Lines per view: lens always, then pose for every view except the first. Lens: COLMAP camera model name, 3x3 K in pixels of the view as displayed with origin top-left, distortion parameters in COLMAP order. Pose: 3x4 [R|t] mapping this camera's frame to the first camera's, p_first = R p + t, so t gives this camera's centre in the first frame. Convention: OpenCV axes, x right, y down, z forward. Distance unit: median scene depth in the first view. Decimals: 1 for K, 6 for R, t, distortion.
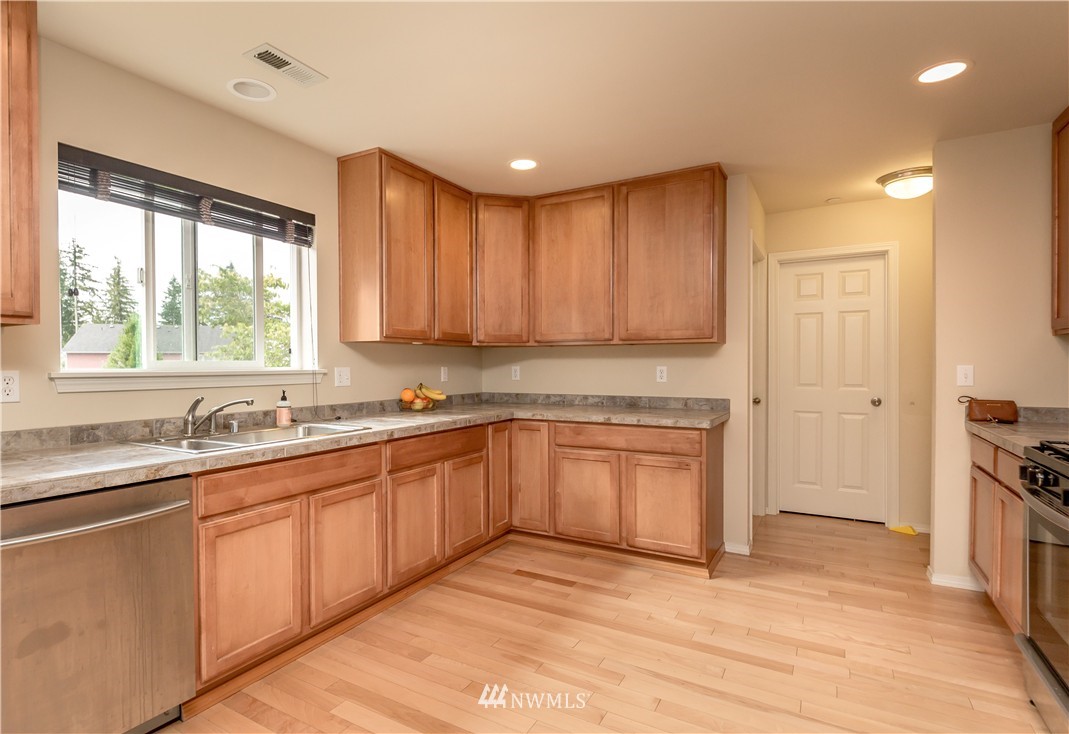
lens RADIAL K [[537.2, 0, 505.2], [0, 537.2, 374.5], [0, 0, 1]] dist [0.004590, 0.000467]
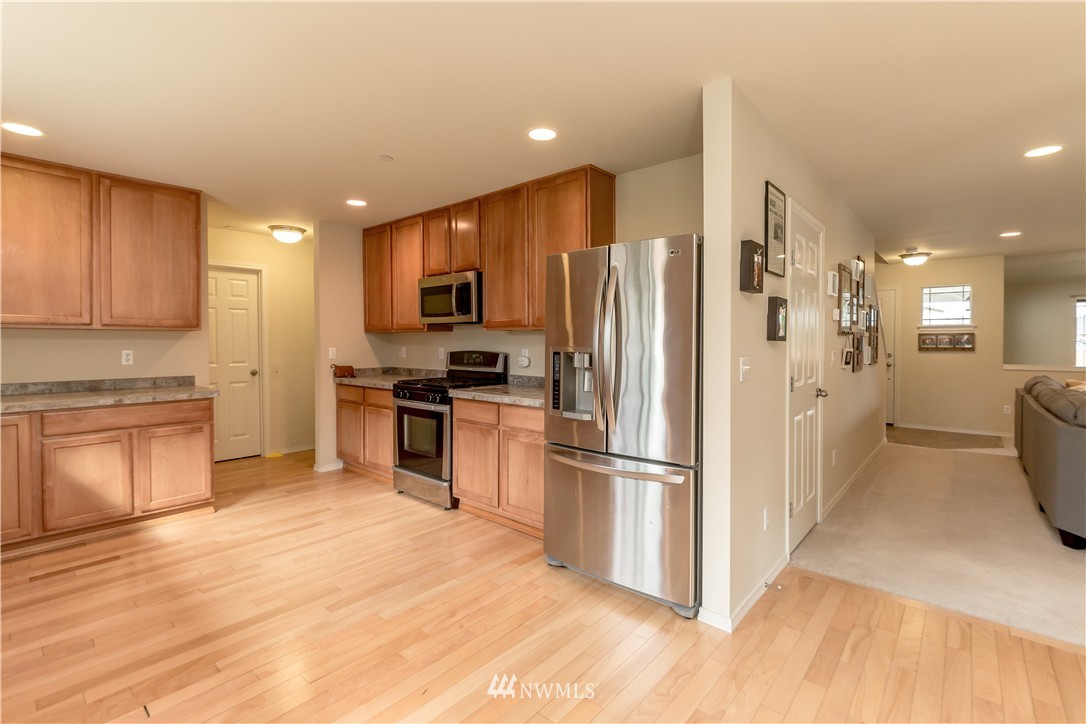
lens RADIAL K [[501.8, 0, 553.4], [0, 501.8, 347.4], [0, 0, 1]] dist [-0.003204, -0.001359]
pose [[0.147145, -0.007806, 0.989084, -0.643870], [0.016570, 0.999848, 0.005426, -0.013400], [-0.988976, 0.015591, 0.147252, 0.000495]]
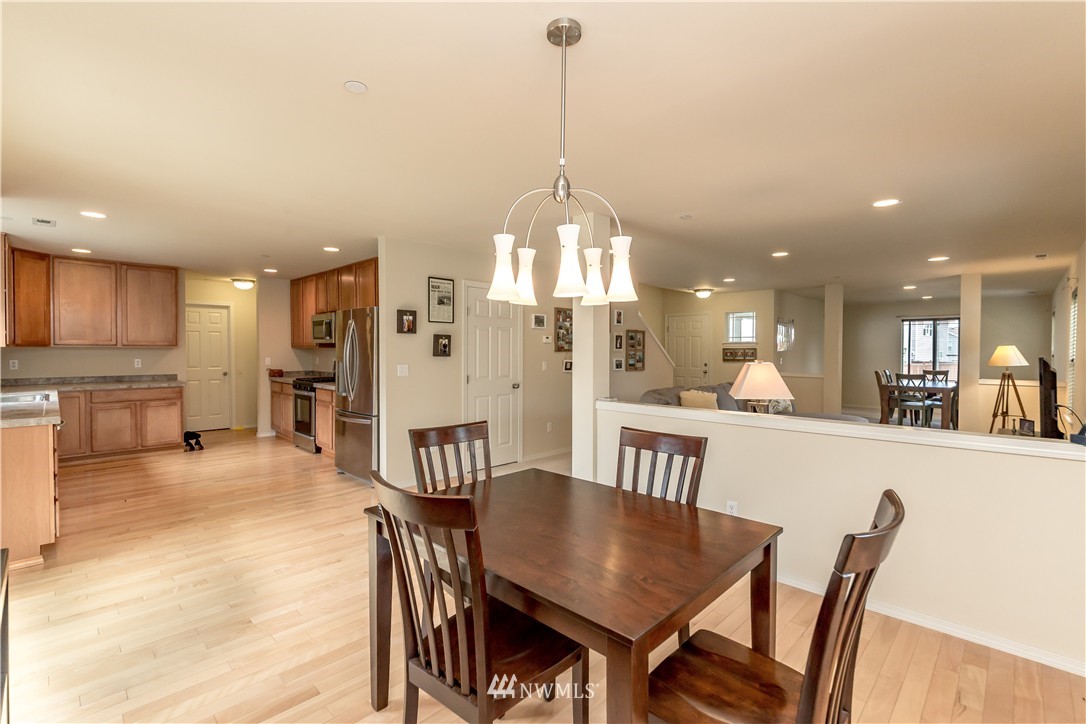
lens RADIAL K [[501.8, 0, 546.8], [0, 501.8, 357.3], [0, 0, 1]] dist [-0.003204, -0.001359]
pose [[0.215805, -0.010438, 0.976381, -1.250064], [0.012510, 0.999890, 0.007925, -0.019225], [-0.976356, 0.010504, 0.215912, -0.885331]]
